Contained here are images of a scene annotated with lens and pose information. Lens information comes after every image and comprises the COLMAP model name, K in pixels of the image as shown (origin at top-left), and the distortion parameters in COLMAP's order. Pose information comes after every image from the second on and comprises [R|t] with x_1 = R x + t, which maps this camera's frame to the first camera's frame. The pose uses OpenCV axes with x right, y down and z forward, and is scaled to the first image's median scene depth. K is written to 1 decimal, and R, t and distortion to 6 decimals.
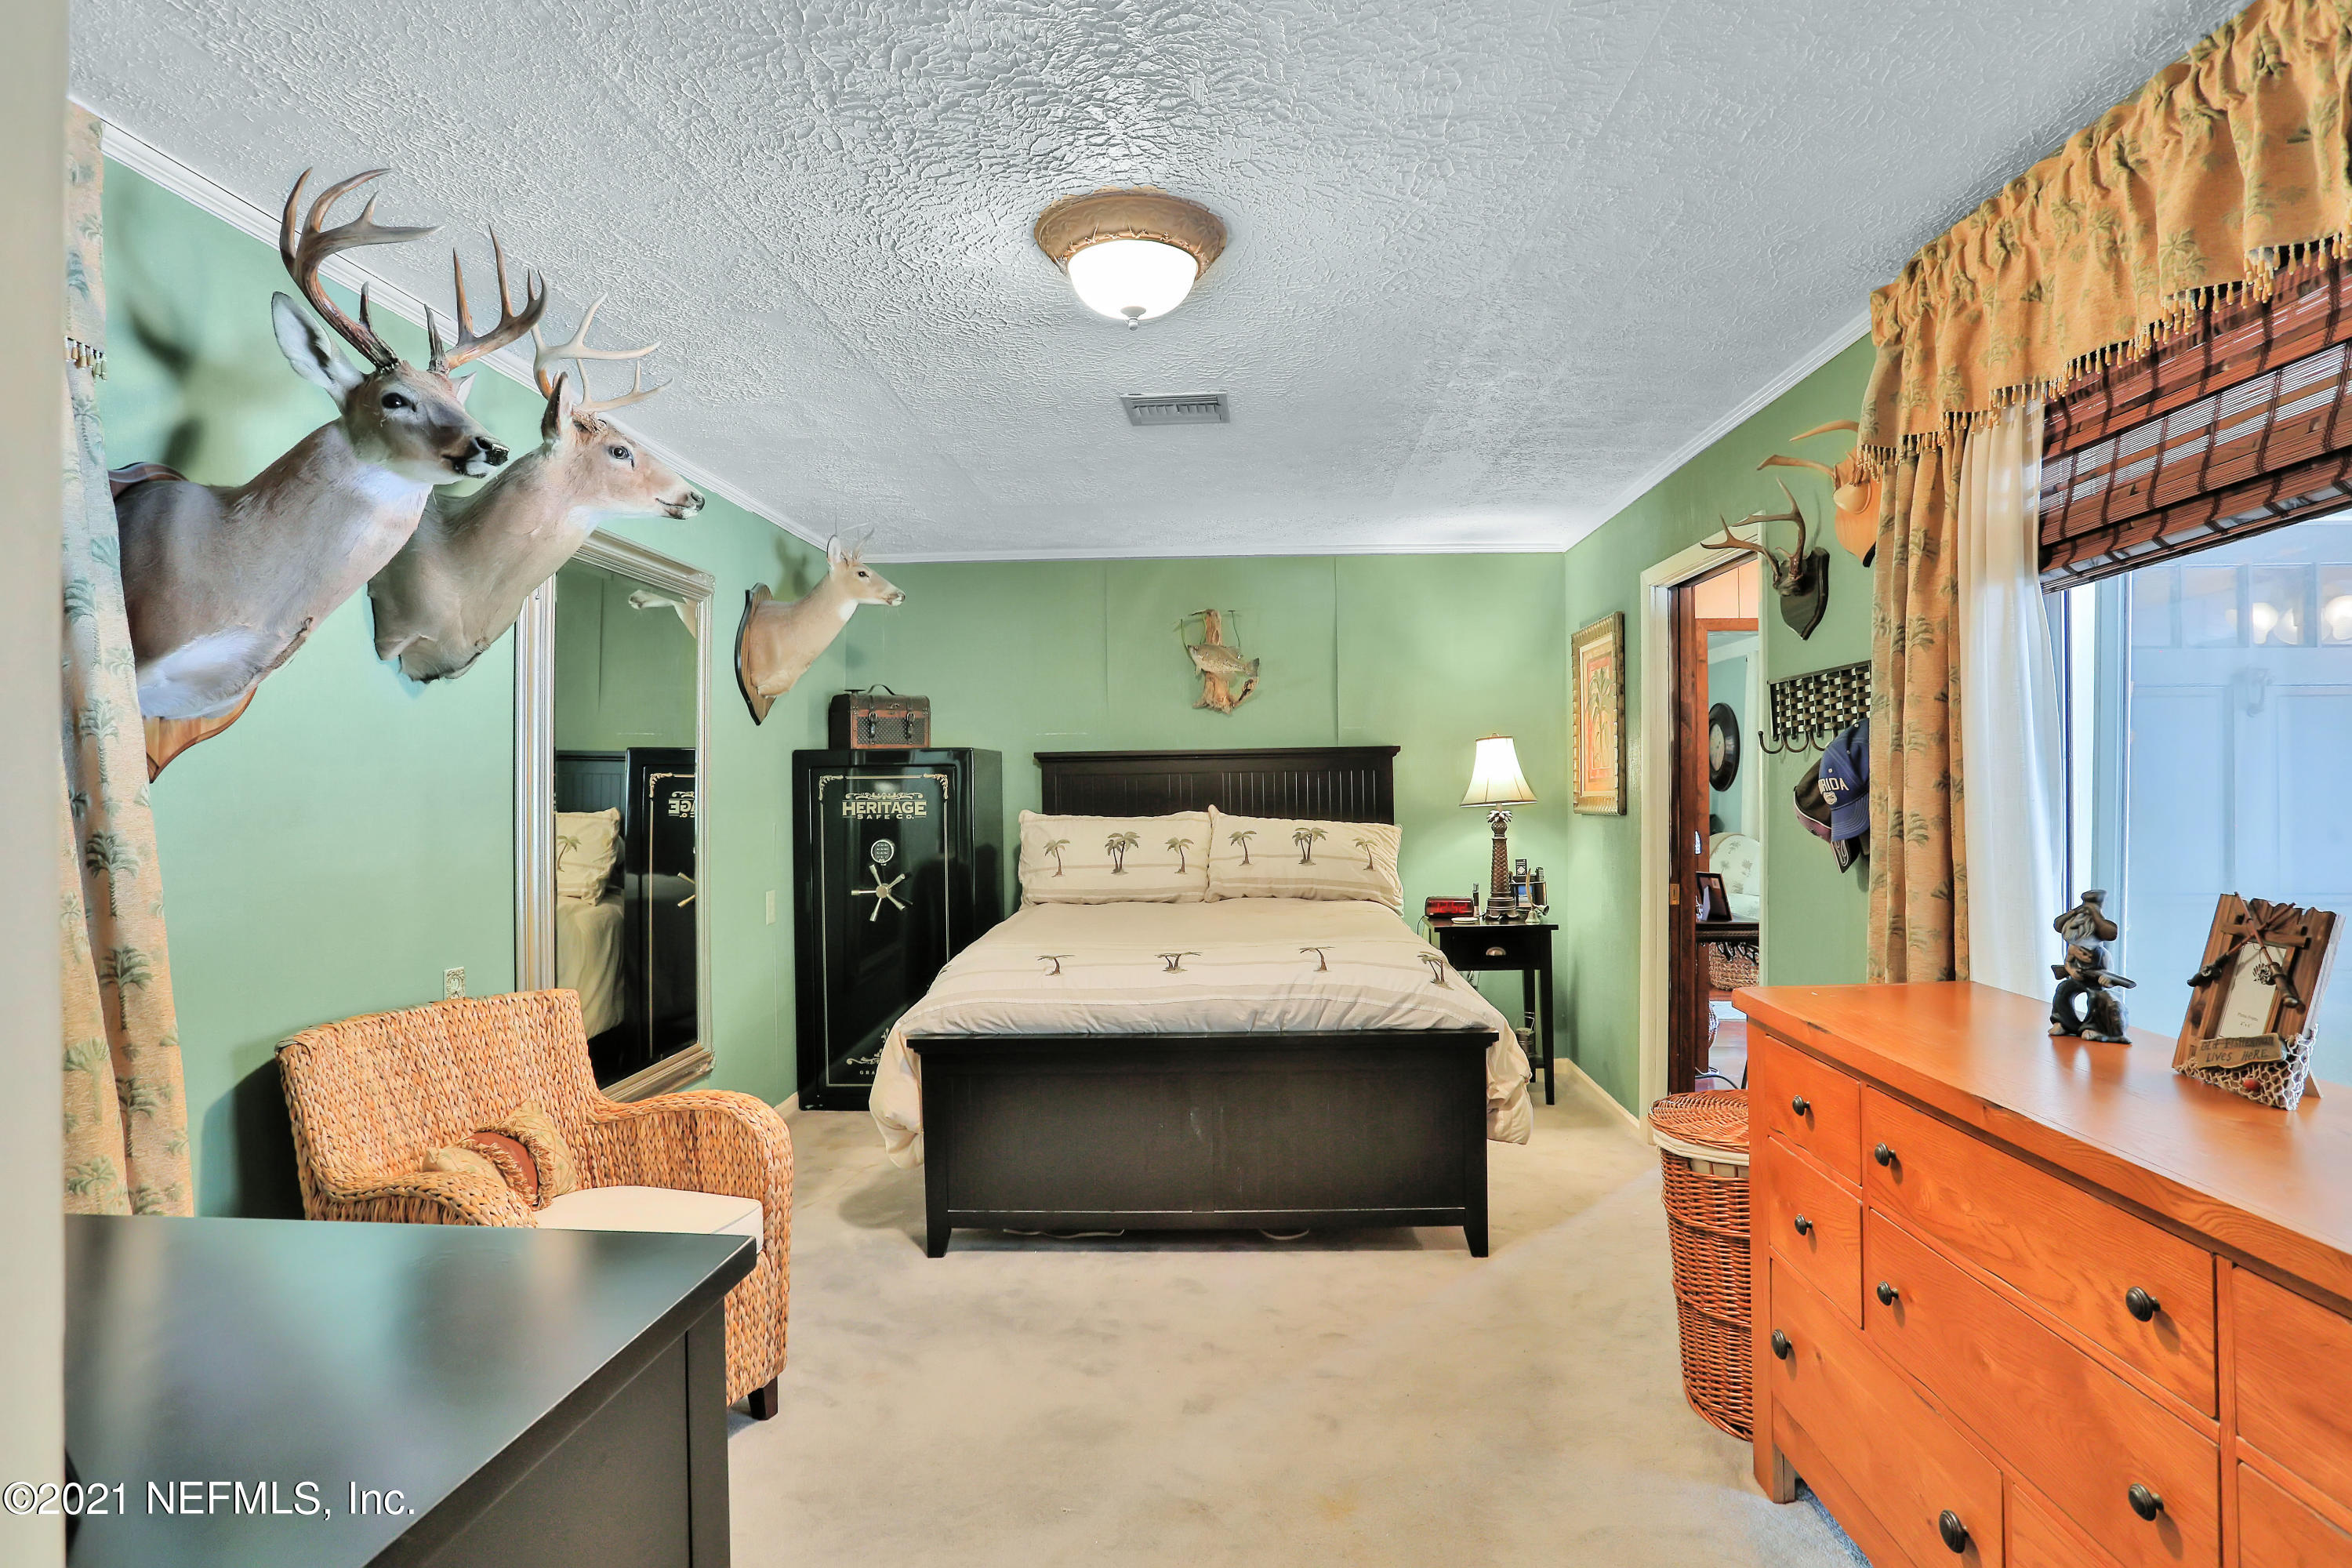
lens RADIAL K [[1241.7, 0, 1217.2], [0, 1241.7, 796.9], [0, 0, 1]] dist [-0.067658, 0.027179]
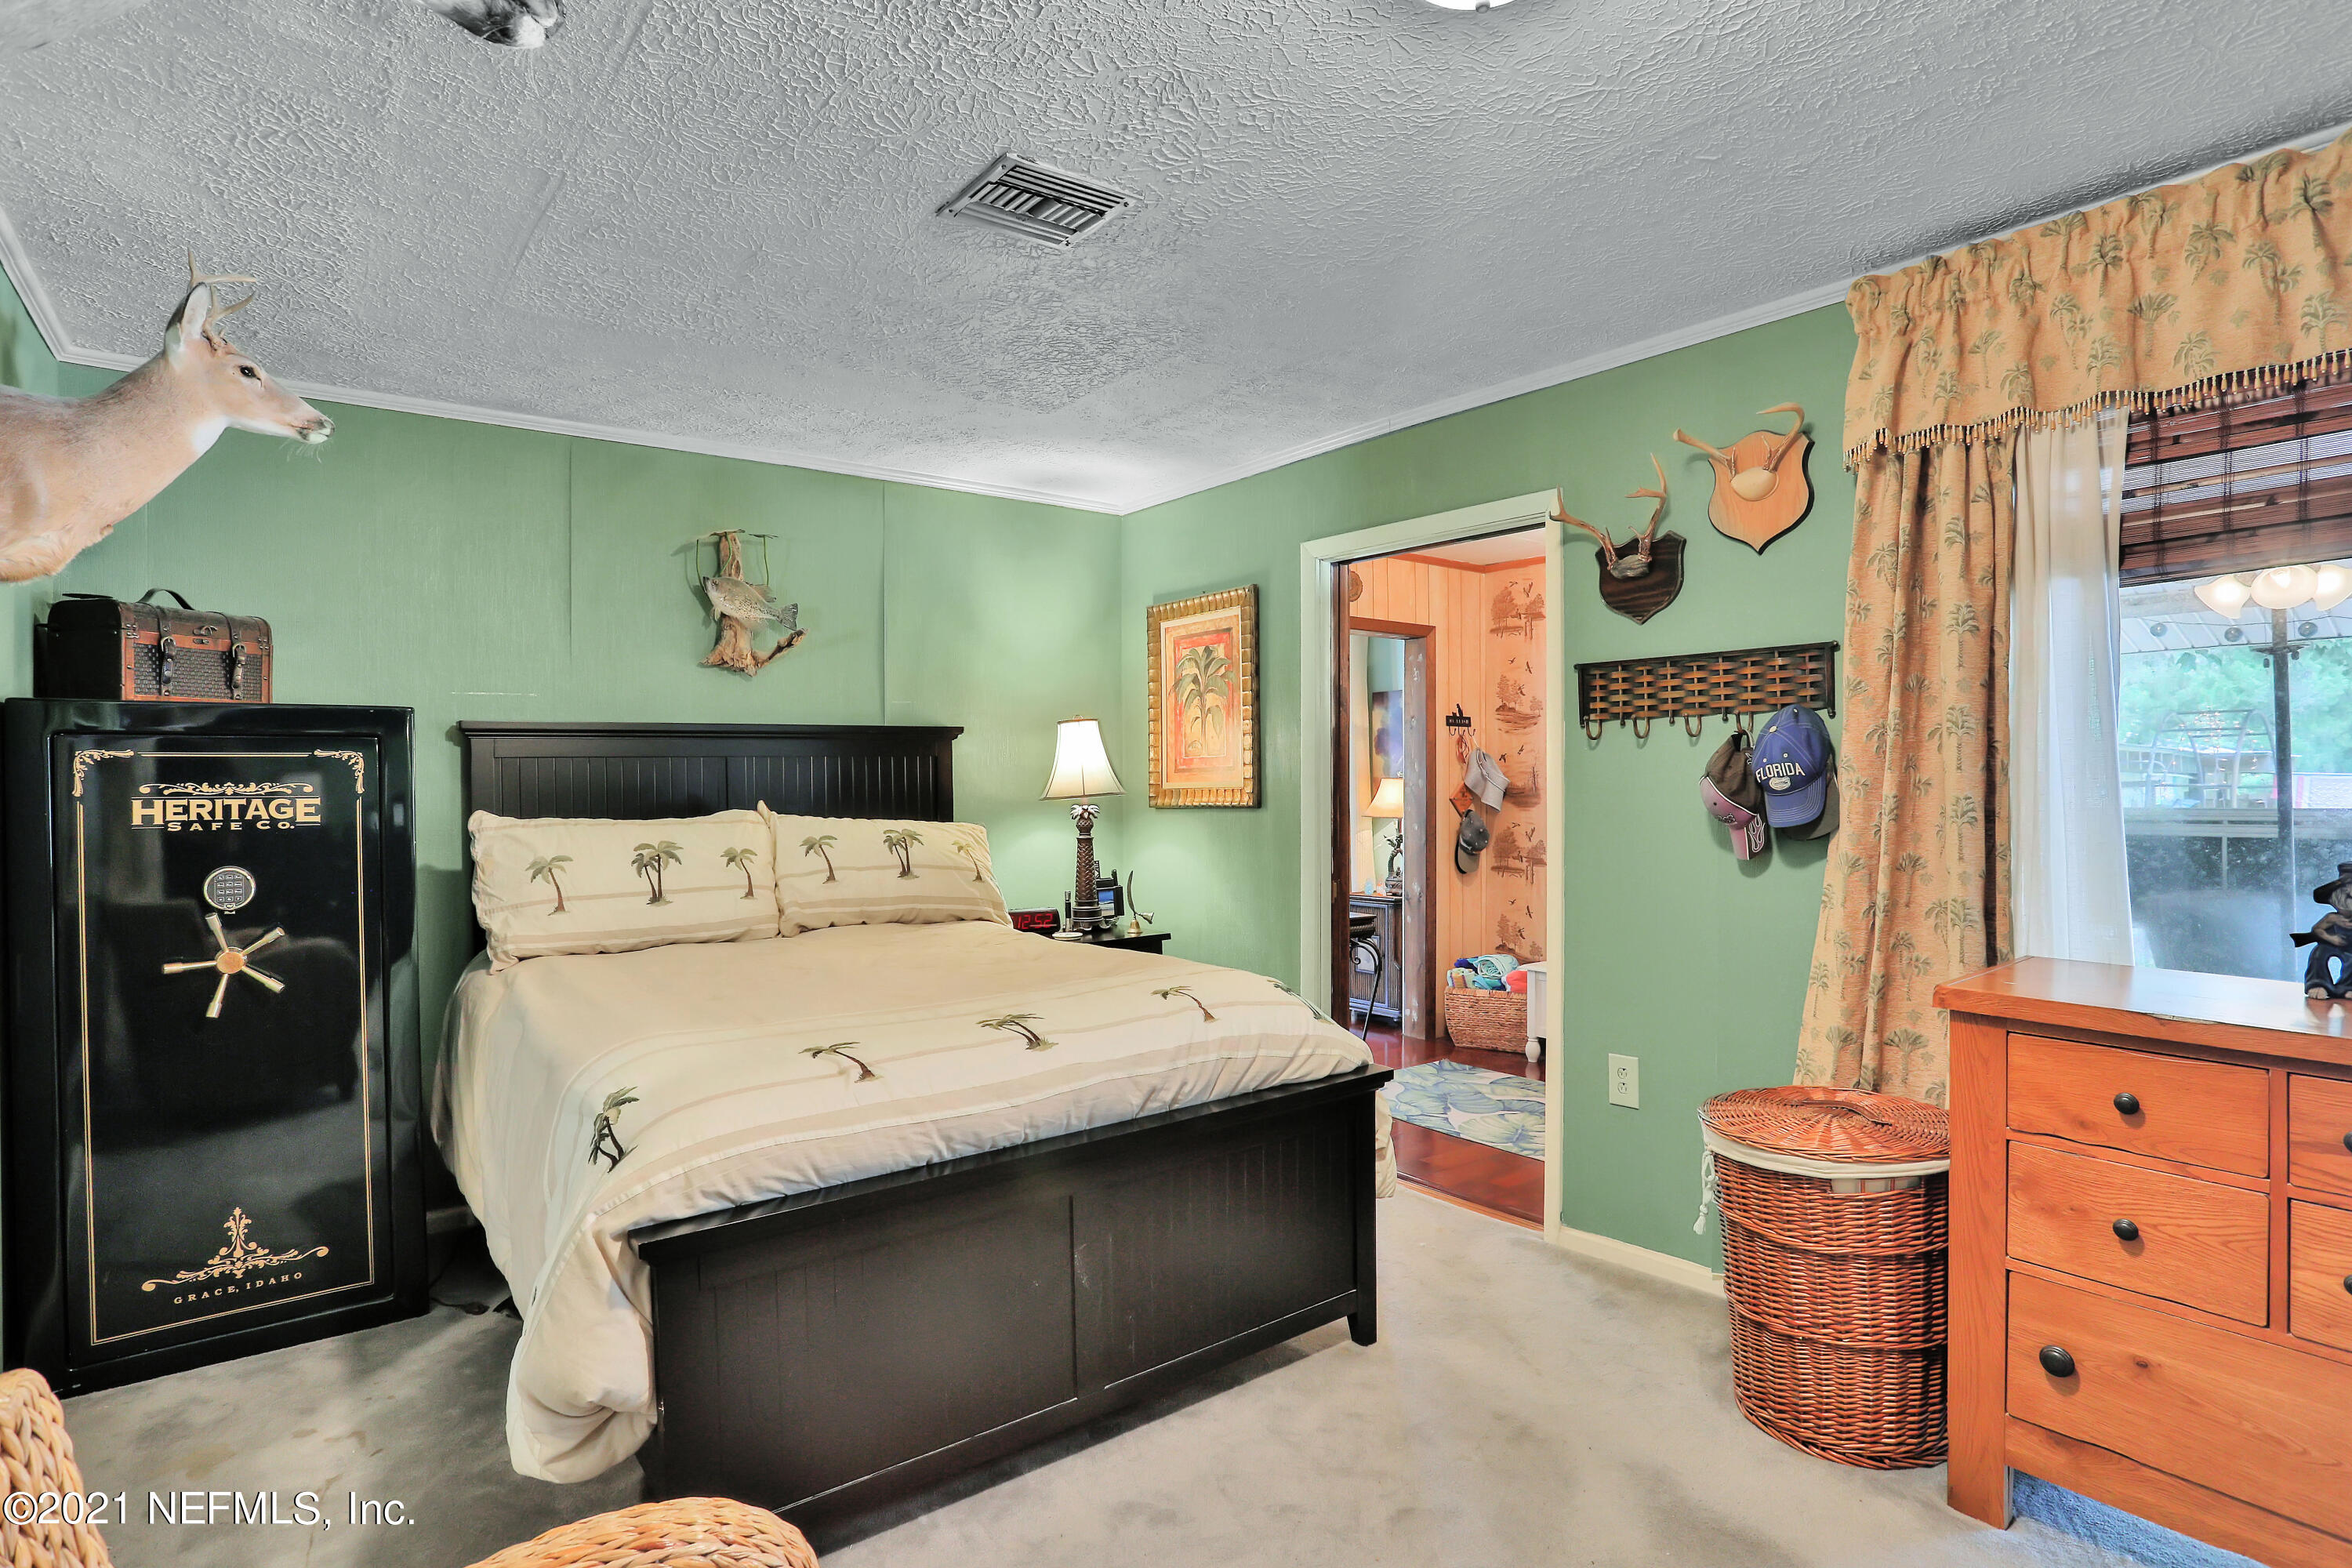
lens RADIAL K [[1241.7, 0, 1192.4], [0, 1241.7, 783.2], [0, 0, 1]] dist [-0.067658, 0.027179]
pose [[0.769196, 0.001828, 0.639011, -0.277963], [0.005380, 0.999942, -0.009336, 0.004589], [-0.638990, 0.010619, 0.769141, 0.308680]]
